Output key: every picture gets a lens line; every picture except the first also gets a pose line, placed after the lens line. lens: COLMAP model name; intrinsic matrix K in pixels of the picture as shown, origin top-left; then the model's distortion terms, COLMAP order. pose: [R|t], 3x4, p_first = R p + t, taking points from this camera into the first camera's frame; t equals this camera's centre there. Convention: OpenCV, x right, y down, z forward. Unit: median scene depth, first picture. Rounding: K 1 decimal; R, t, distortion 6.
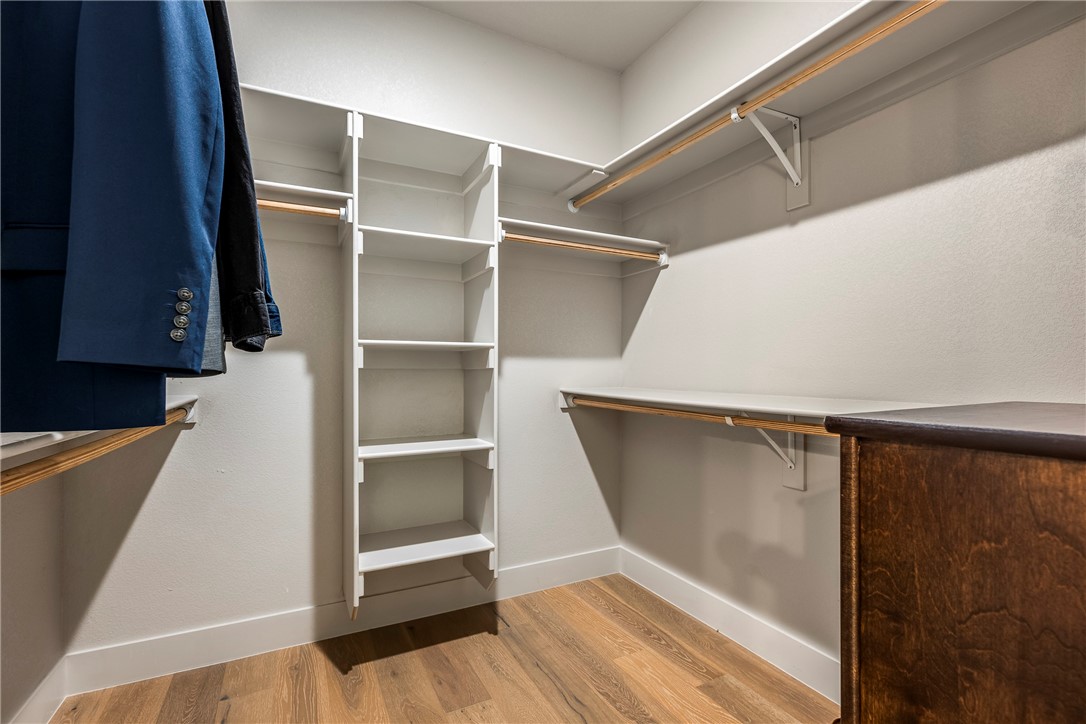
lens RADIAL K [[484.4, 0, 544.4], [0, 484.4, 364.8], [0, 0, 1]] dist [-0.002685, 0.001428]
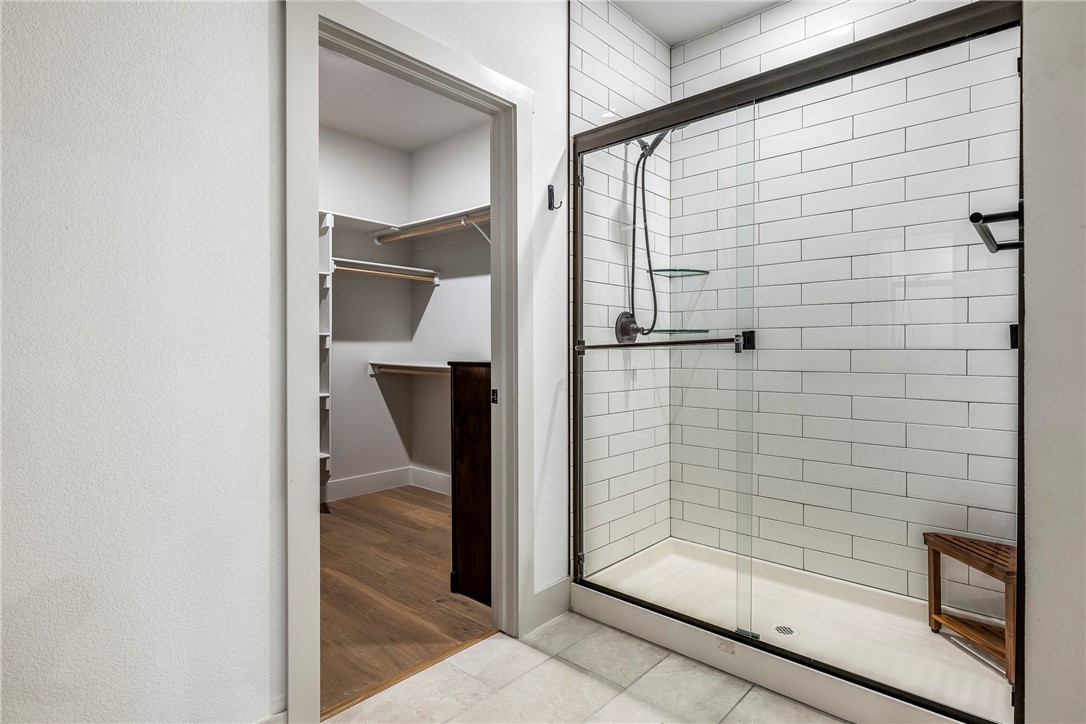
lens RADIAL K [[556.9, 0, 546.0], [0, 556.9, 352.1], [0, 0, 1]] dist [0.002861, -0.000133]
pose [[0.936031, -0.002078, 0.351911, -0.067761], [-0.003439, 0.999881, 0.015053, -0.009483], [-0.351901, -0.015300, 0.935912, -0.882302]]
